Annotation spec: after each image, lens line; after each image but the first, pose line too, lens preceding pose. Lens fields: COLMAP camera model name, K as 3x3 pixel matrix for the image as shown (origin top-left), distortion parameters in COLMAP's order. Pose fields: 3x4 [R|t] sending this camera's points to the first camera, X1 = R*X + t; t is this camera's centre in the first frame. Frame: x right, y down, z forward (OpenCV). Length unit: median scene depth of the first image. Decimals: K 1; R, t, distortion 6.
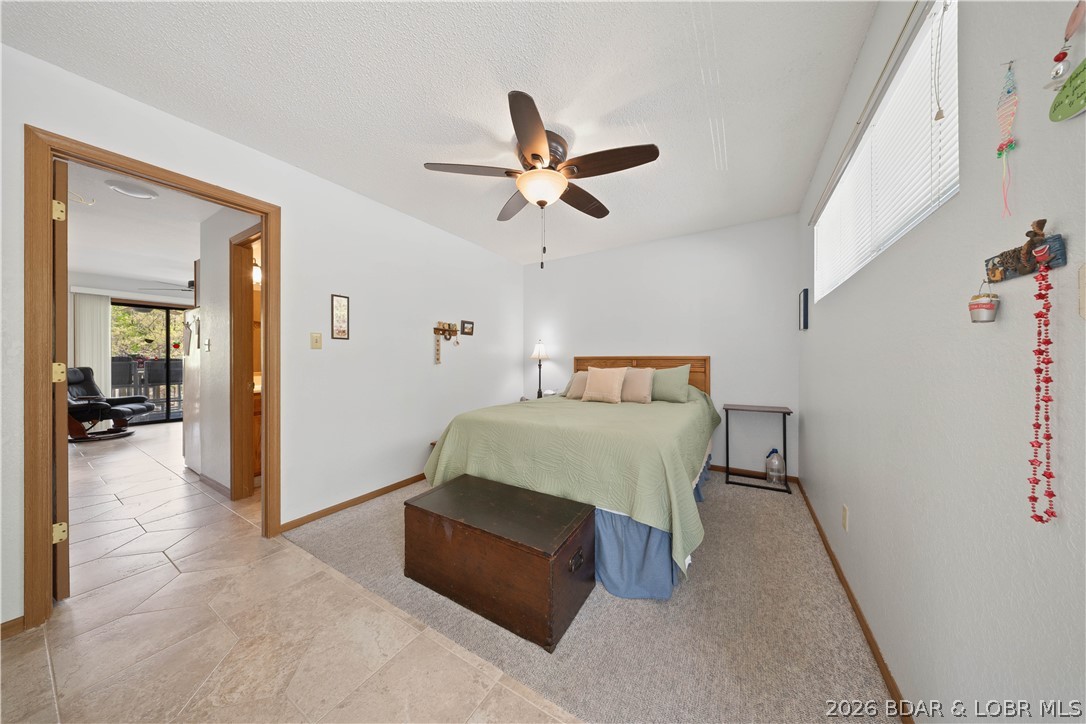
lens RADIAL K [[321.3, 0, 558.1], [0, 321.3, 362.6], [0, 0, 1]] dist [0.000315, -0.003456]
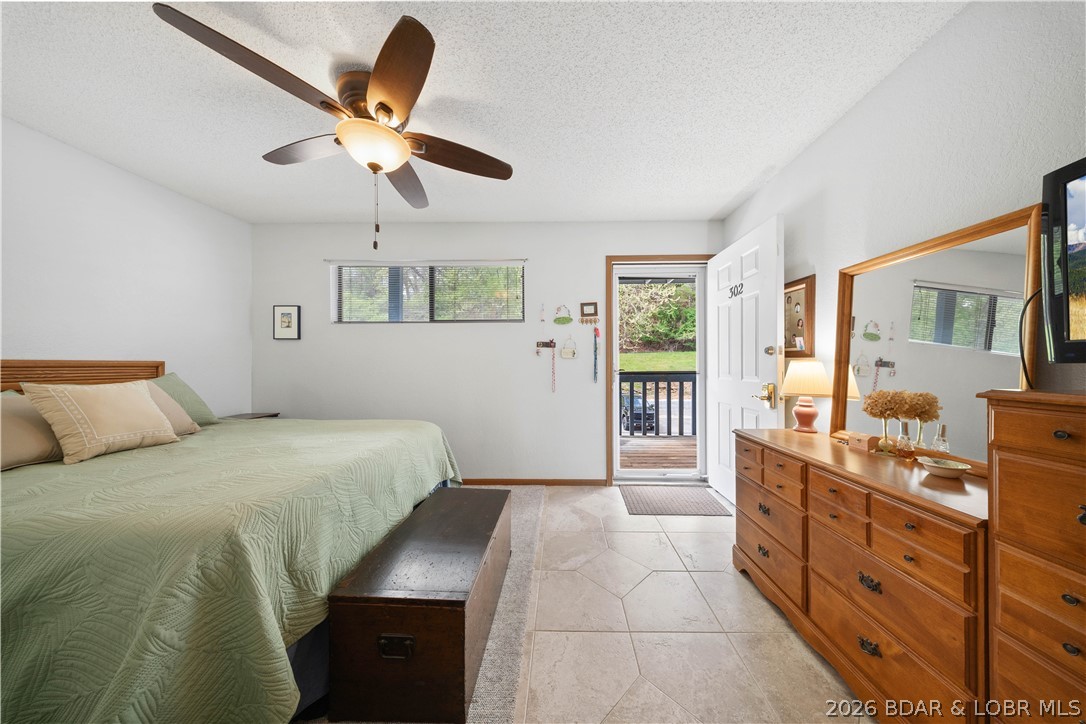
lens RADIAL K [[321.3, 0, 558.1], [0, 321.3, 362.6], [0, 0, 1]] dist [0.000315, -0.003456]
pose [[-0.477927, 0.007208, 0.878370, -0.762701], [0.014414, 0.999896, -0.000363, -0.005649], [-0.878281, 0.012487, -0.477982, 0.786310]]
